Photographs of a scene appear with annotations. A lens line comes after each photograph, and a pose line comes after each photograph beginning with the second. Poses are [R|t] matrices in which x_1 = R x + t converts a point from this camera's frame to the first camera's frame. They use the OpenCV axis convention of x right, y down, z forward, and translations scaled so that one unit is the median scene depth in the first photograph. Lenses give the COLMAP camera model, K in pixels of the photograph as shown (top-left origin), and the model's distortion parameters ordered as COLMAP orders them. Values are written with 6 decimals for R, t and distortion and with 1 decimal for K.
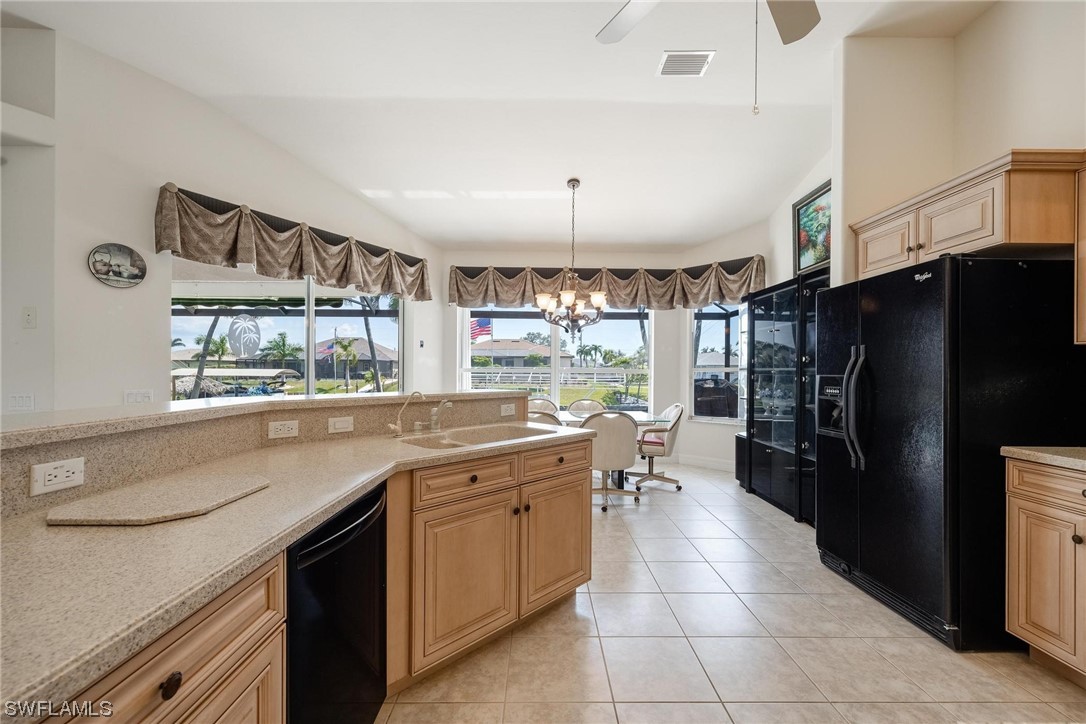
lens RADIAL K [[446.8, 0, 537.8], [0, 446.8, 370.0], [0, 0, 1]] dist [-0.005724, 0.000201]
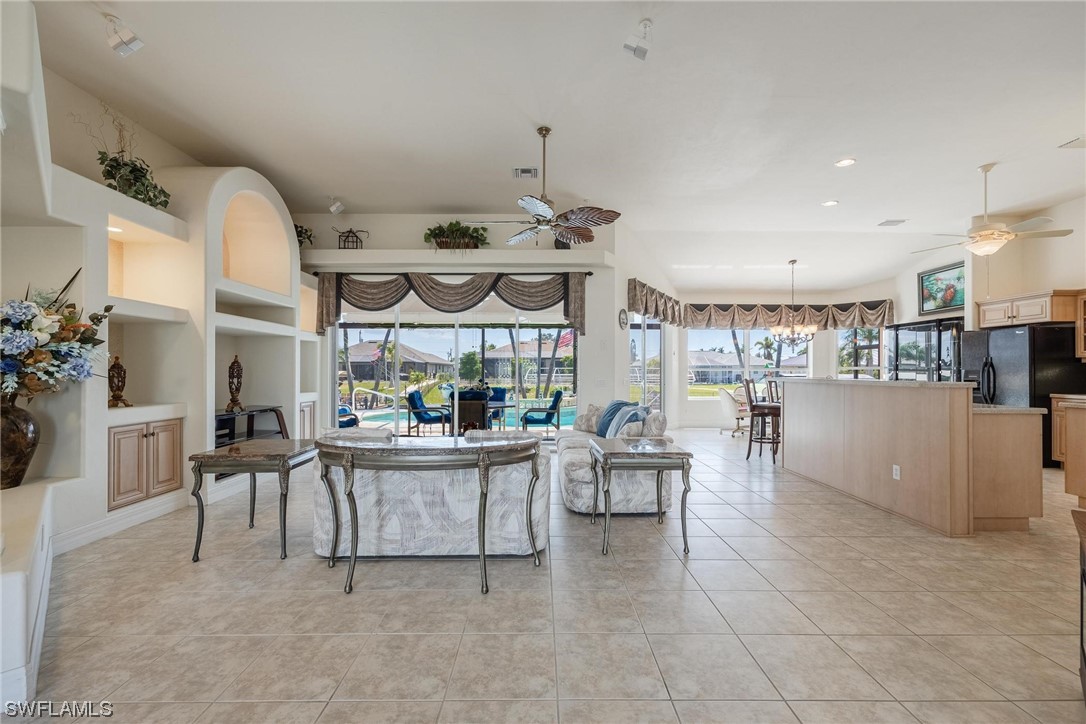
lens RADIAL K [[446.8, 0, 541.9], [0, 446.8, 368.3], [0, 0, 1]] dist [-0.005724, 0.000201]
pose [[0.999941, -0.003684, -0.010262, -1.111634], [0.003629, 0.999979, -0.005321, 0.008414], [0.010281, 0.005283, 0.999933, -0.955298]]
